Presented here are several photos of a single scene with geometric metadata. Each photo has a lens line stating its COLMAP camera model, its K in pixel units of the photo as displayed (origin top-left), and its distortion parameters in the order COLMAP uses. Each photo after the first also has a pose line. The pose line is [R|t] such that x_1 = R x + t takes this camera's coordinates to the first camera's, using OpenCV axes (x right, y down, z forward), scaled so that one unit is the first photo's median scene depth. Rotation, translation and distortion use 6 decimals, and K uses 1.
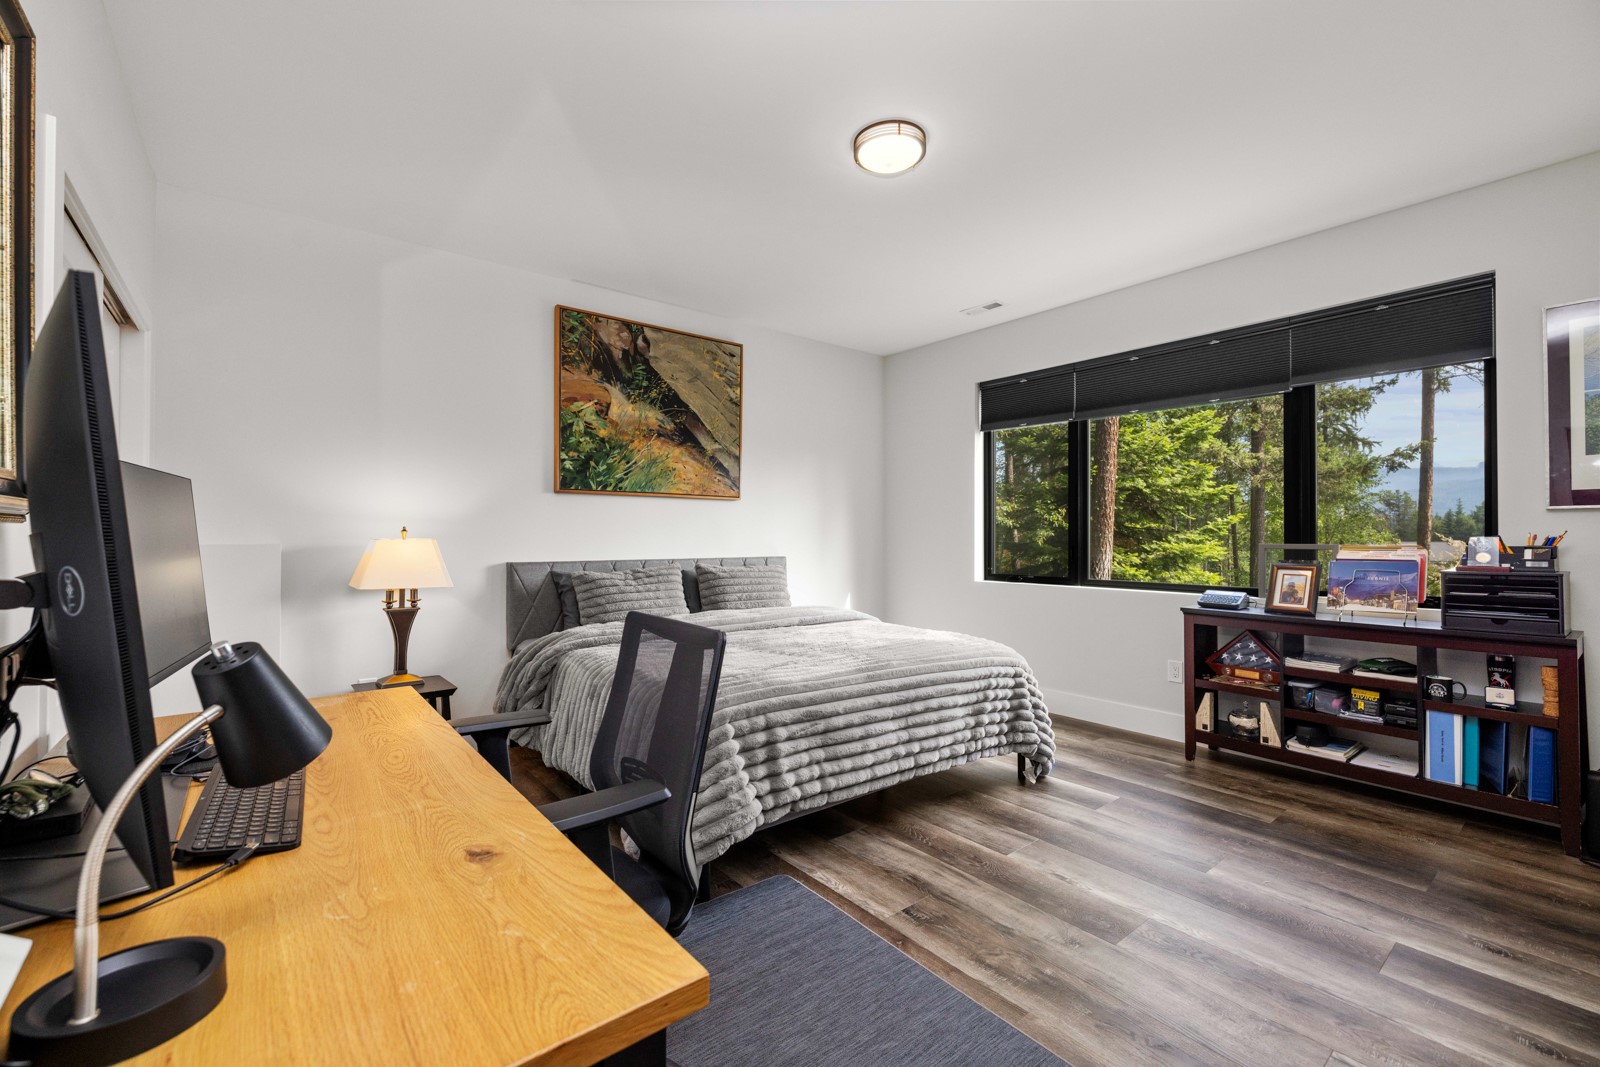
lens RADIAL K [[675.7, 0, 787.7], [0, 675.7, 528.8], [0, 0, 1]] dist [0.002530, -0.001099]
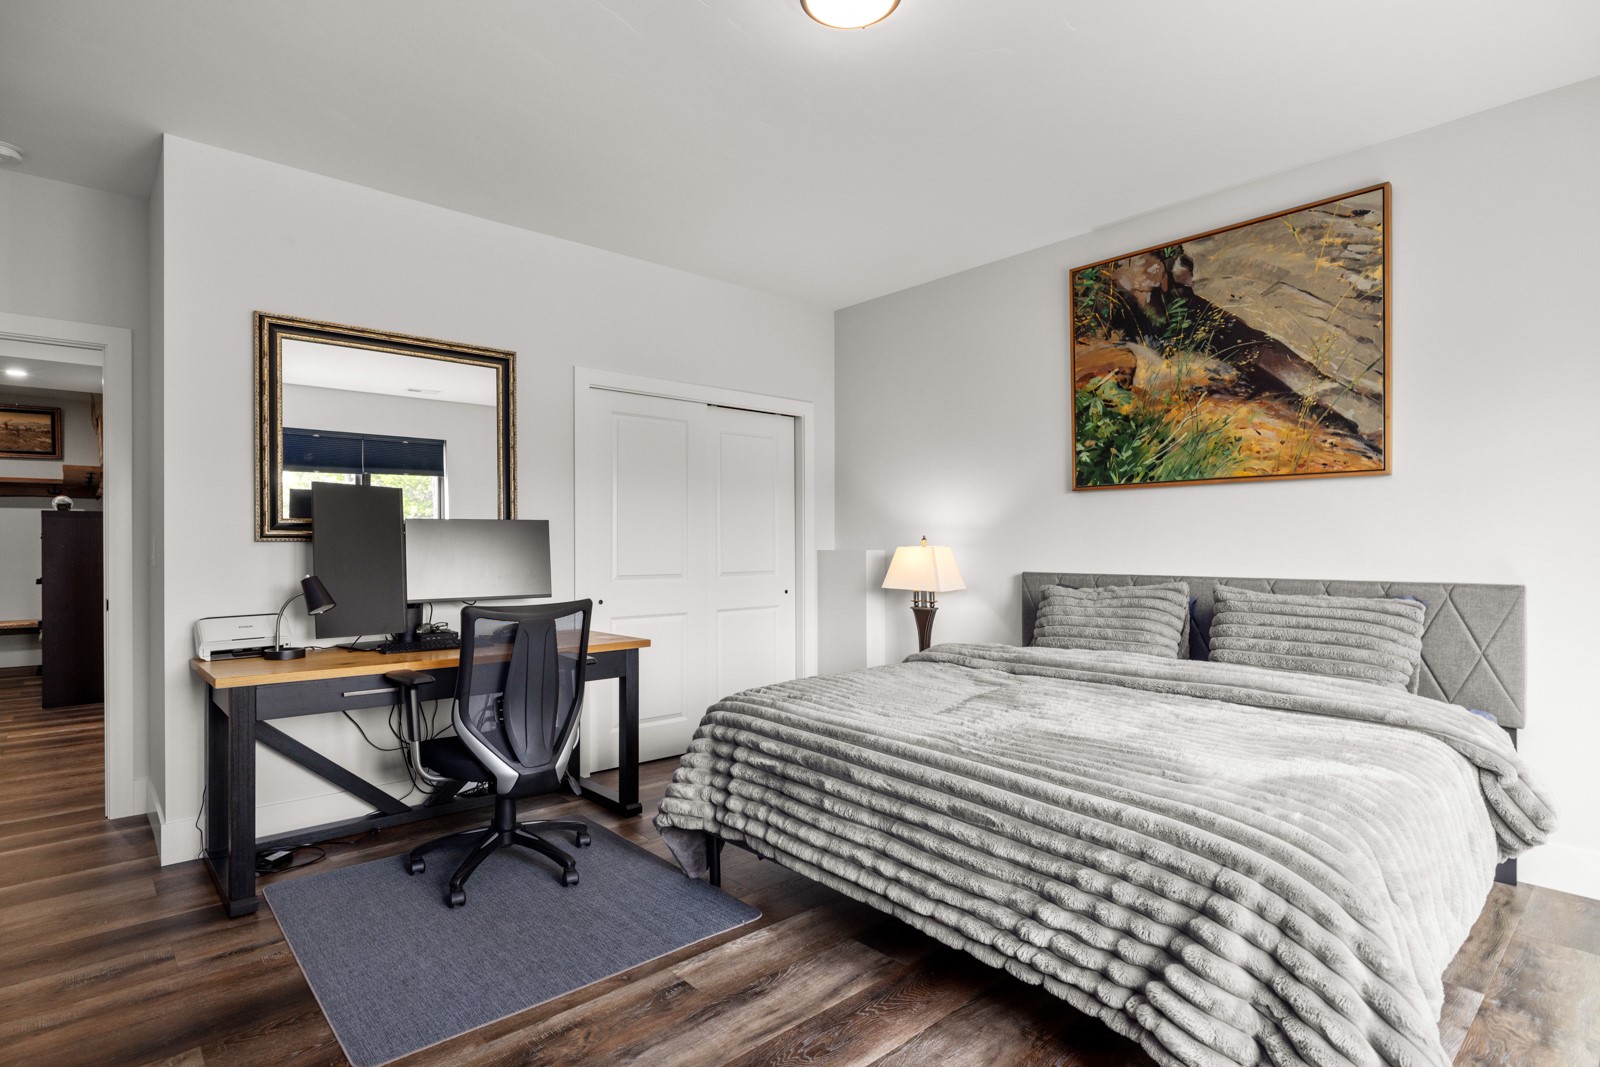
lens RADIAL K [[809.9, 0, 784.8], [0, 809.9, 544.2], [0, 0, 1]] dist [-0.009503, 0.000563]
pose [[0.053951, -0.003417, -0.998538, 0.664985], [0.013625, 0.999904, -0.002686, 0.009776], [0.998451, -0.013460, 0.053992, 0.600333]]
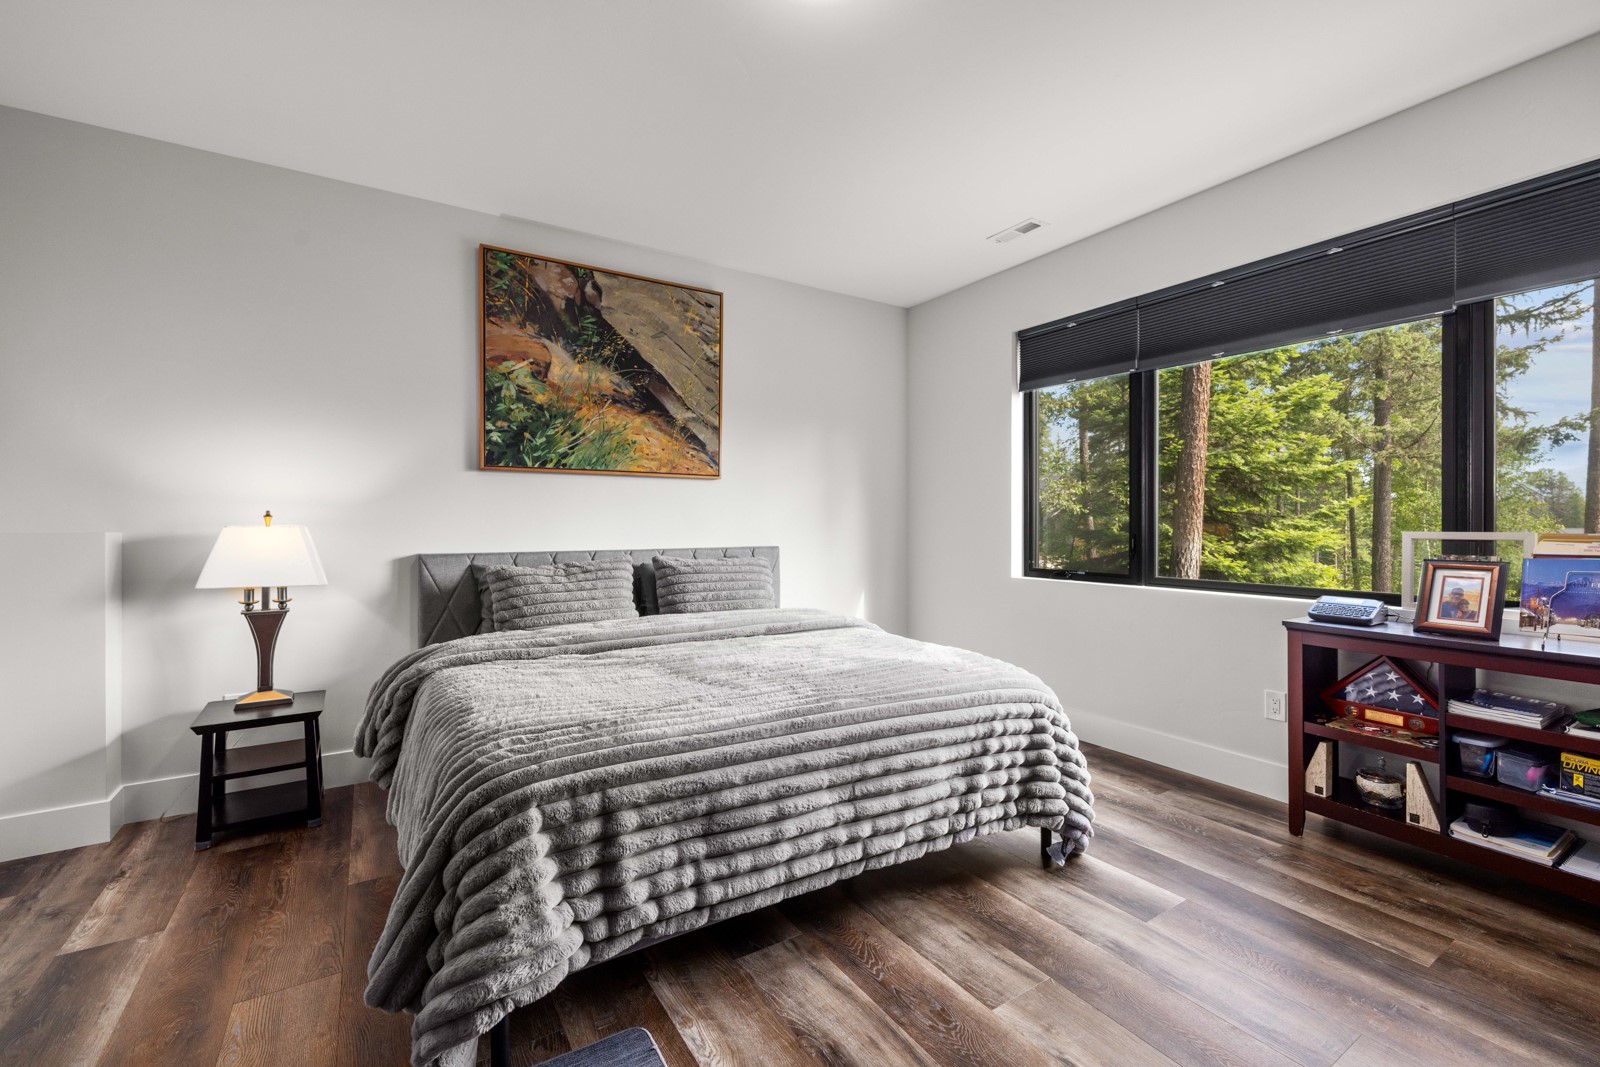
lens RADIAL K [[675.7, 0, 792.6], [0, 675.7, 520.9], [0, 0, 1]] dist [0.002530, -0.001099]
pose [[0.994348, -0.002273, -0.106145, 0.131712], [0.003059, 0.999969, 0.007246, 0.004002], [0.106125, -0.007530, 0.994324, 0.217695]]
